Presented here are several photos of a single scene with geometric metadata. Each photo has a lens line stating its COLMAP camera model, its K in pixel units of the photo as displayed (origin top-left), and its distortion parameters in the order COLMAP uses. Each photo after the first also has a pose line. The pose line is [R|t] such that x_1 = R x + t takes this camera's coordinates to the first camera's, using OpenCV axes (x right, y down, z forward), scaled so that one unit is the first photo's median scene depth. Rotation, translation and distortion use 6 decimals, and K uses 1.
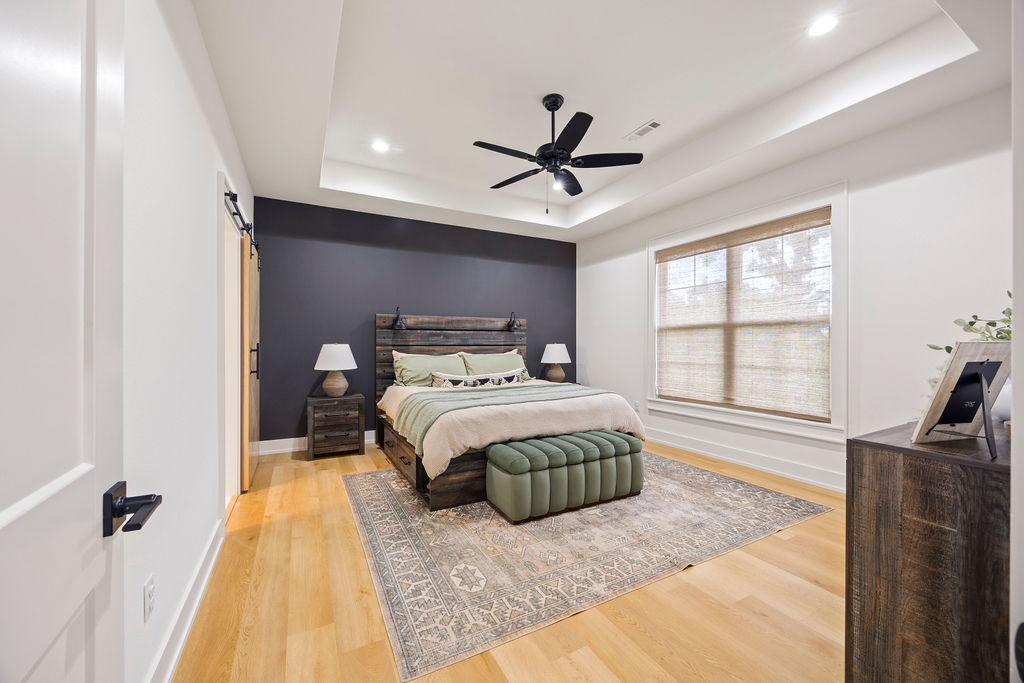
lens RADIAL K [[392.9, 0, 509.1], [0, 392.9, 347.9], [0, 0, 1]] dist [-0.001283, -0.000009]
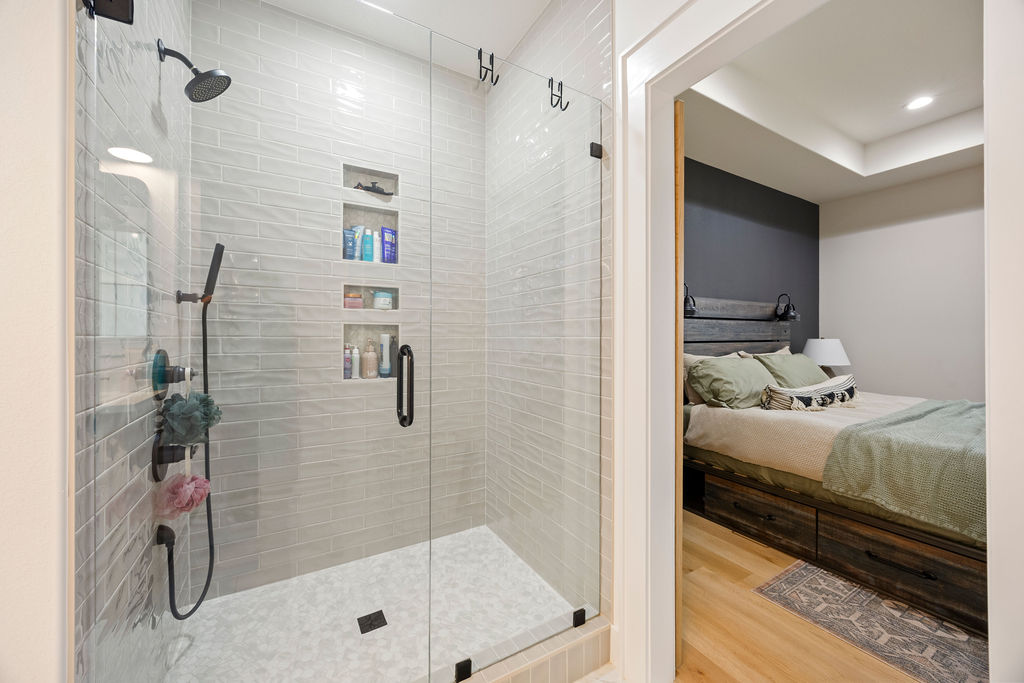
lens RADIAL K [[392.9, 0, 514.9], [0, 392.9, 336.0], [0, 0, 1]] dist [-0.001283, -0.000009]
pose [[0.999457, 0.000280, 0.032946, -0.612496], [0.000060, 0.999947, -0.010325, -0.010651], [-0.032947, 0.010321, 0.999404, 0.379703]]
